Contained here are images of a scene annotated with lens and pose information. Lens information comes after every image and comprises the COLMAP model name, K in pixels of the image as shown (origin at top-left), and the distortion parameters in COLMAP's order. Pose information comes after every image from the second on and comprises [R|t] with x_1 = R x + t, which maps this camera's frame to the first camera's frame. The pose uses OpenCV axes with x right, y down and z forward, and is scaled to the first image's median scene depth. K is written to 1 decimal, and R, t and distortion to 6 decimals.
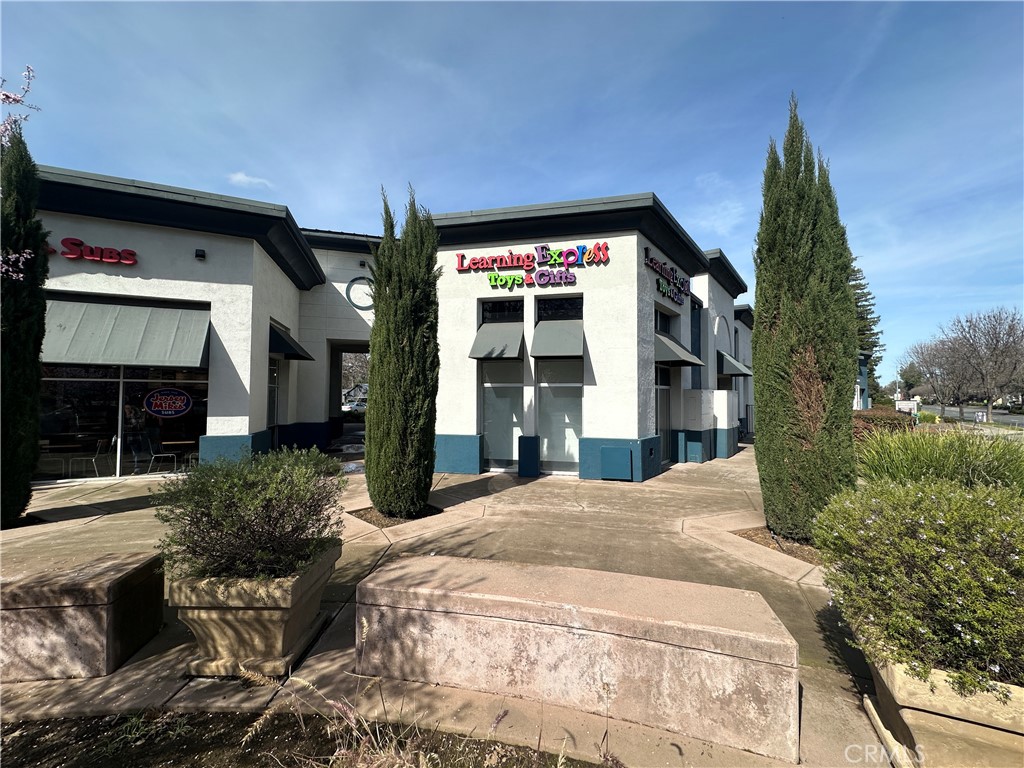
lens RADIAL K [[413.6, 0, 512.0], [0, 413.6, 384.0], [0, 0, 1]] dist [-0.001558, -0.000067]
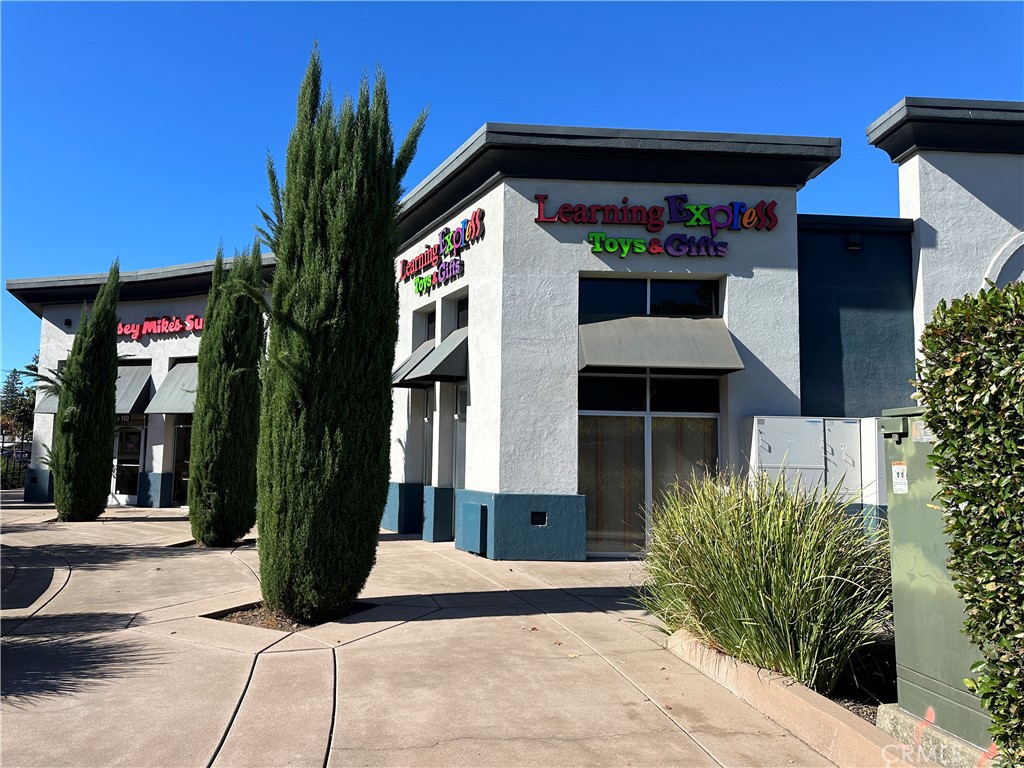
lens RADIAL K [[716.9, 0, 512.0], [0, 716.9, 384.0], [0, 0, 1]] dist [0.132988, -0.187174]
pose [[0.645147, -0.065266, -0.761266, 1.133775], [0.016564, 0.997306, -0.071465, 0.040859], [0.763879, 0.033496, 0.644490, 0.255821]]
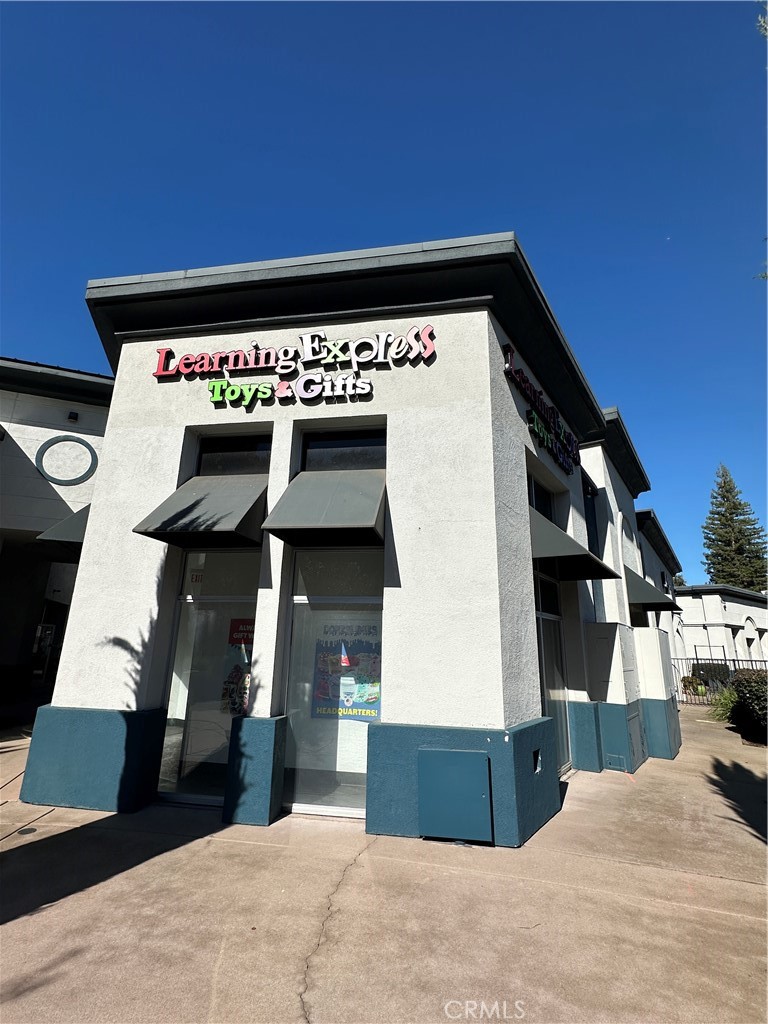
lens RADIAL K [[476.6, 0, 384.0], [0, 476.6, 512.0], [0, 0, 1]] dist [0.004283, 0.000165]
pose [[0.998341, 0.033216, 0.047035, 0.142543], [-0.021027, 0.970734, -0.239236, 0.034607], [-0.053605, 0.237850, 0.969822, 0.451111]]
